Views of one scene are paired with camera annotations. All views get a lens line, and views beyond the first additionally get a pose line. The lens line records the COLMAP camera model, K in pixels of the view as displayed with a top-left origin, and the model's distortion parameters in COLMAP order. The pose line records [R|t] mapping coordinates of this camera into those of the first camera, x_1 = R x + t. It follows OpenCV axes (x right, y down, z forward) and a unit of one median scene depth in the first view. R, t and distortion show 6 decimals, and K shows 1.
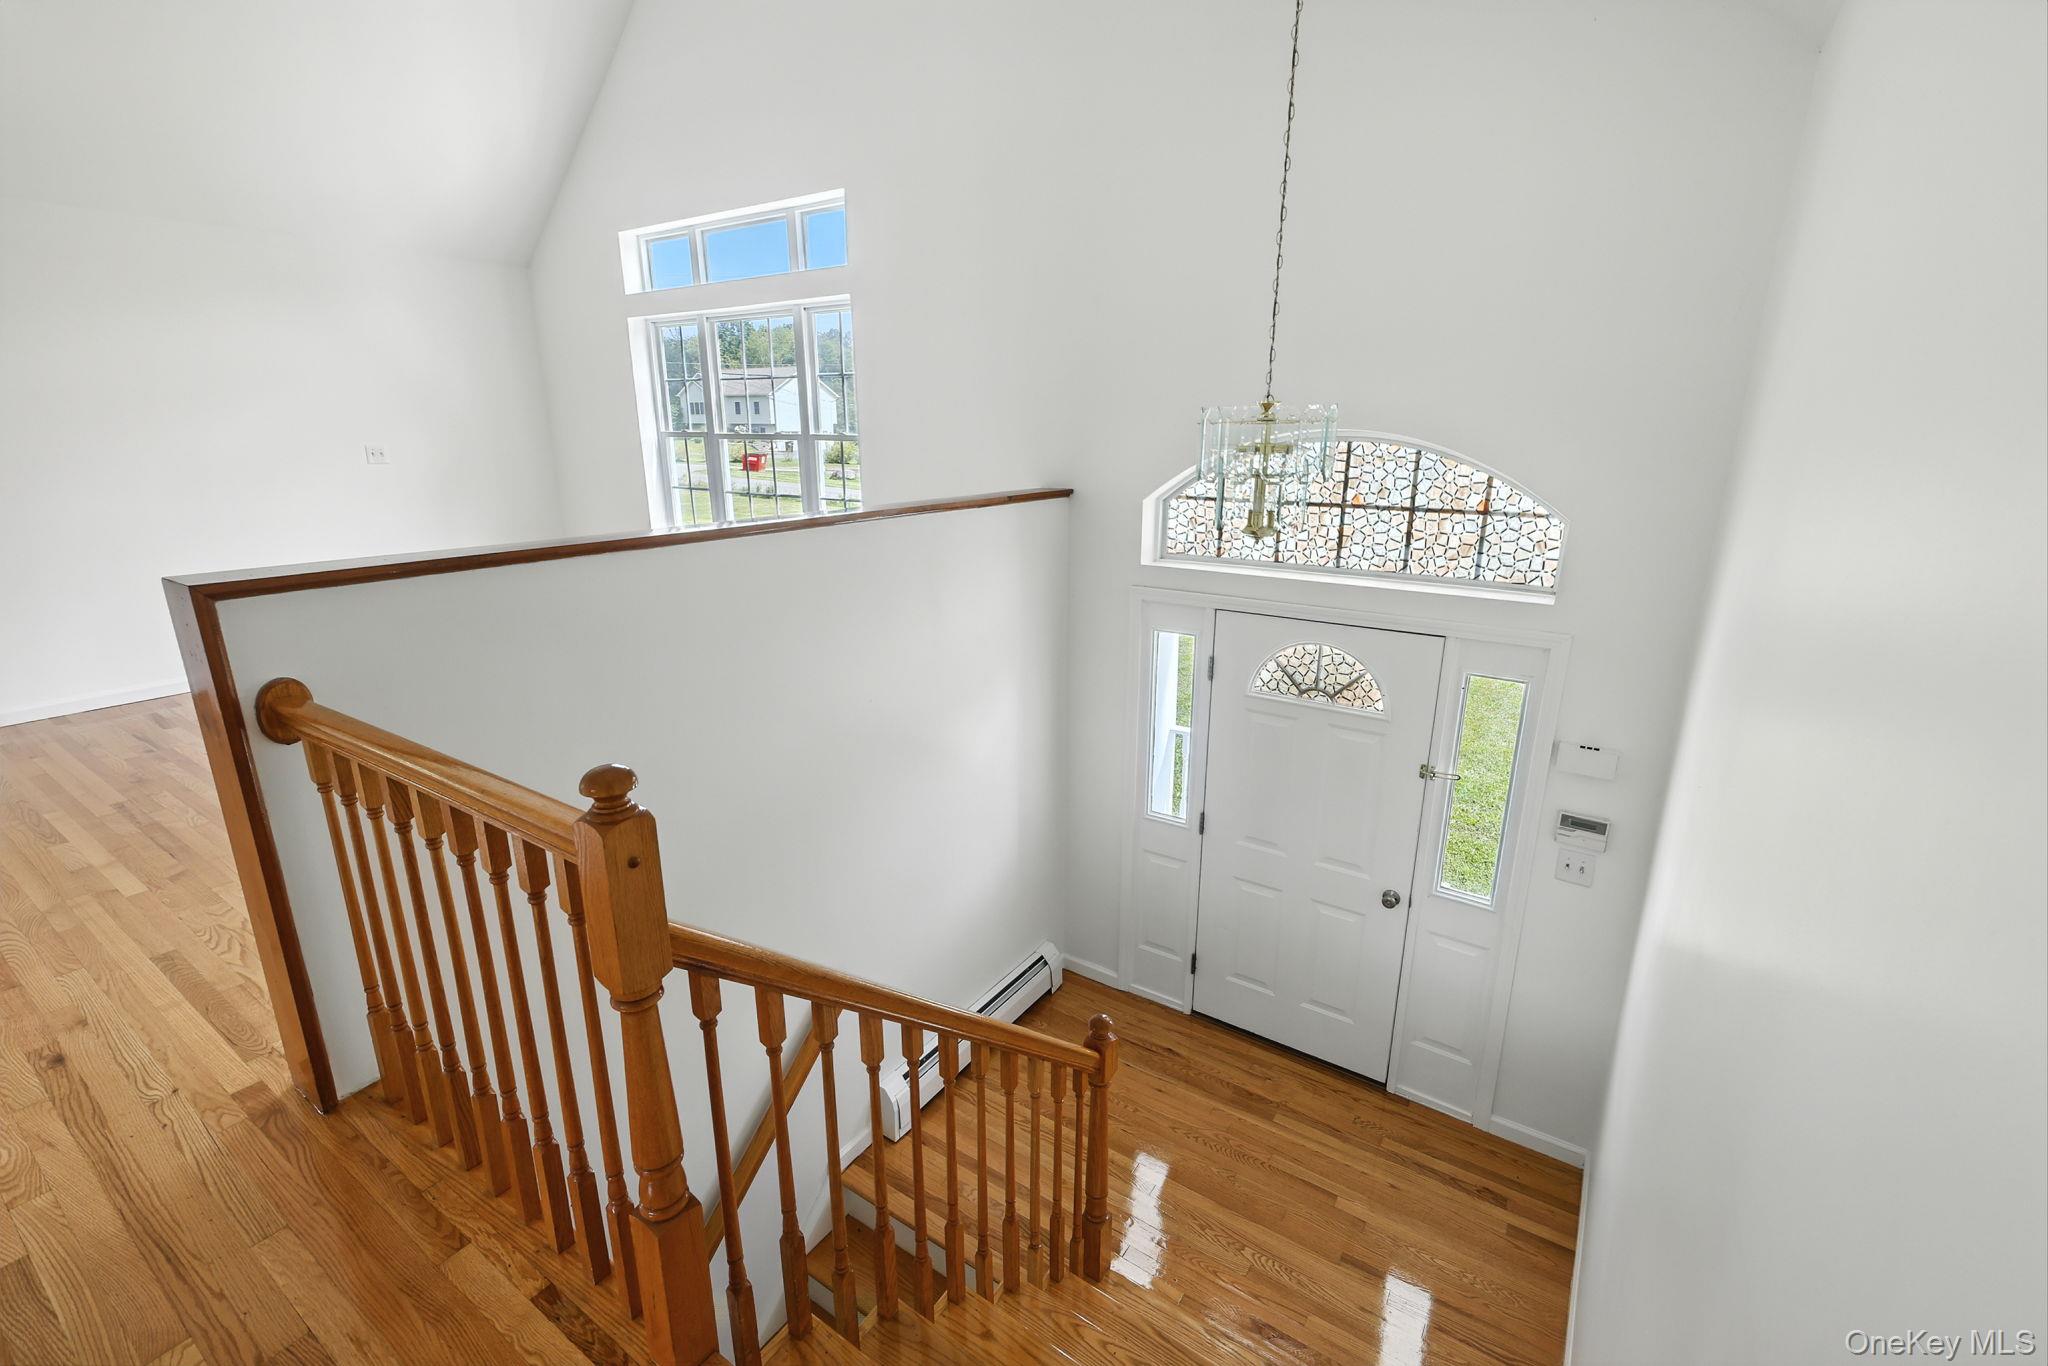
lens RADIAL K [[897.9, 0, 1024.0], [0, 897.9, 683.0], [0, 0, 1]] dist [0.000990, 0.000146]
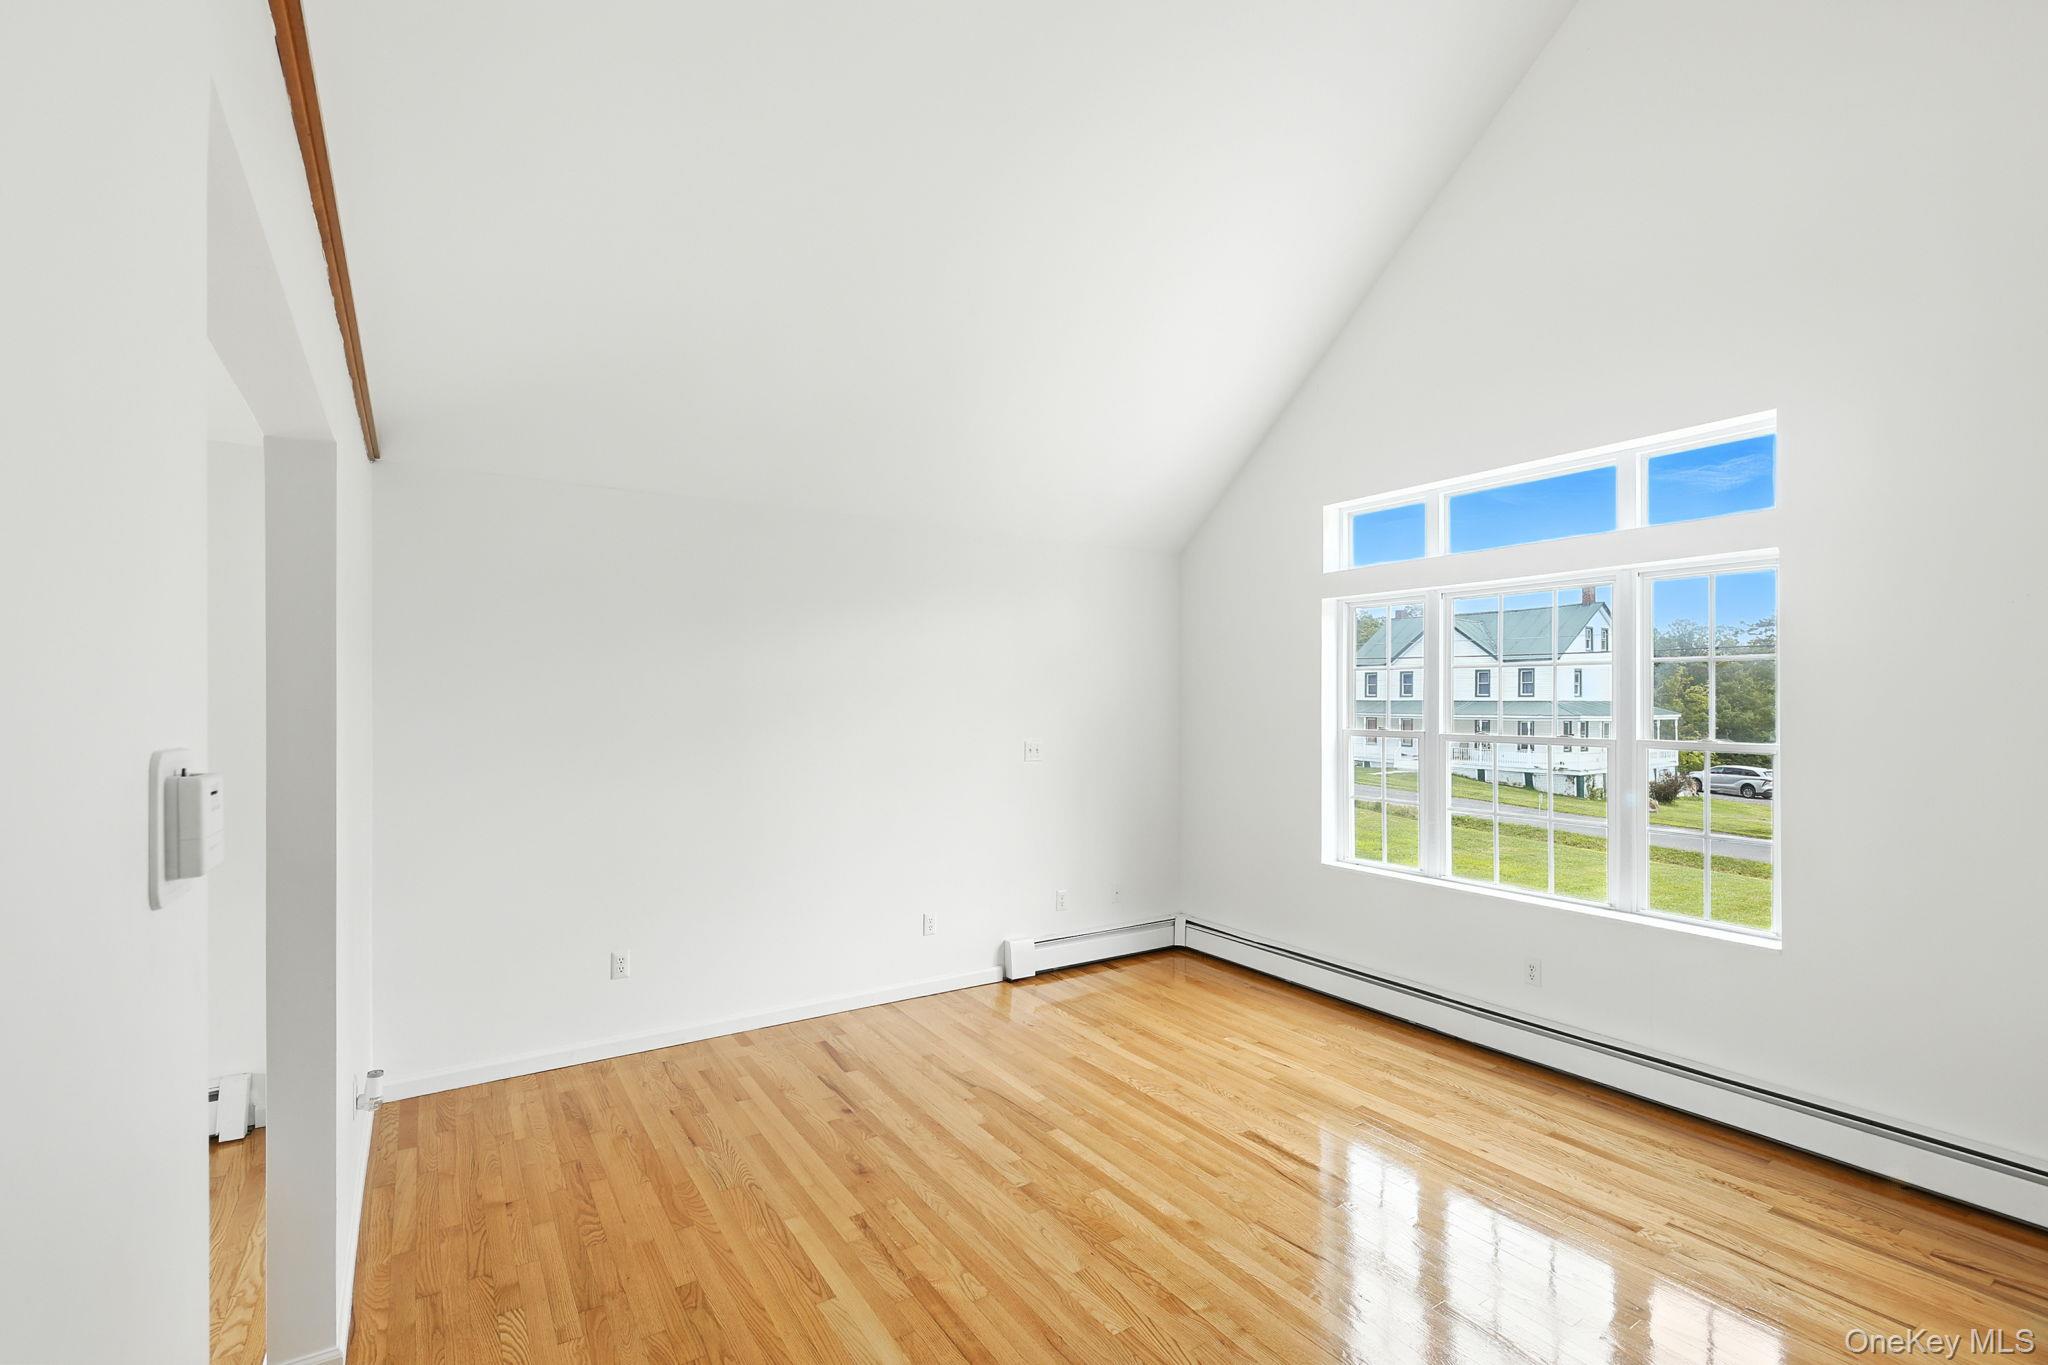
lens RADIAL K [[926.0, 0, 1024.0], [0, 926.0, 682.5], [0, 0, 1]] dist [0.000849, 0.000110]
pose [[0.921525, -0.009488, -0.388203, -0.562233], [-0.103316, 0.957678, -0.268662, -0.102404], [0.374322, 0.287686, 0.881544, 0.226726]]
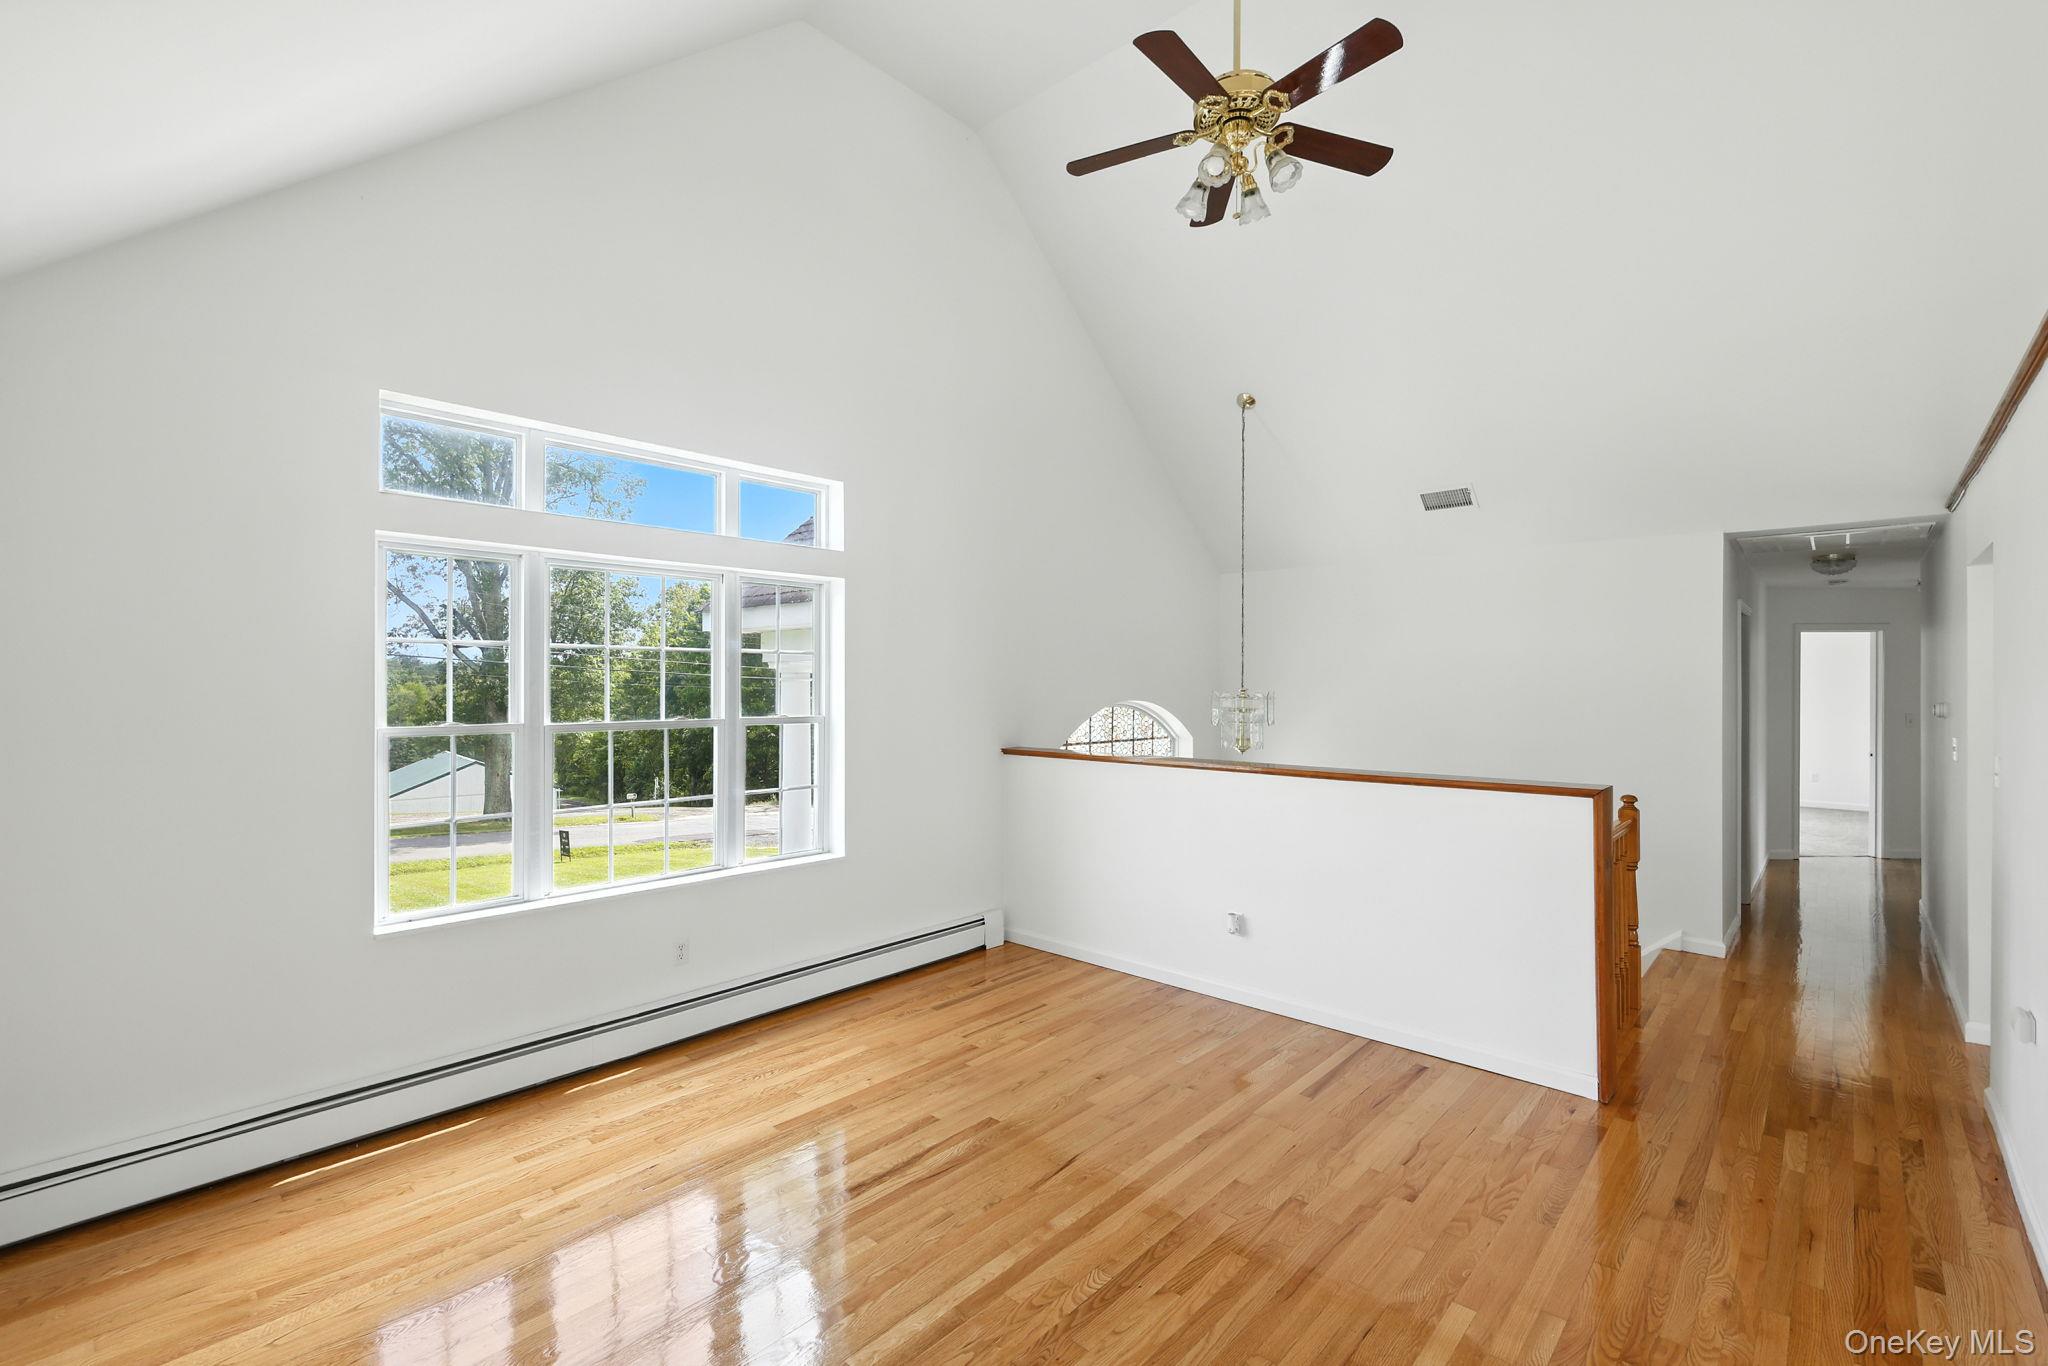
lens RADIAL K [[897.9, 0, 1024.0], [0, 897.9, 683.0], [0, 0, 1]] dist [0.000990, 0.000146]
pose [[0.145103, -0.004762, 0.989405, -1.473575], [0.267639, 0.962897, -0.034617, -0.300452], [-0.952531, 0.269827, 0.140994, 0.898326]]
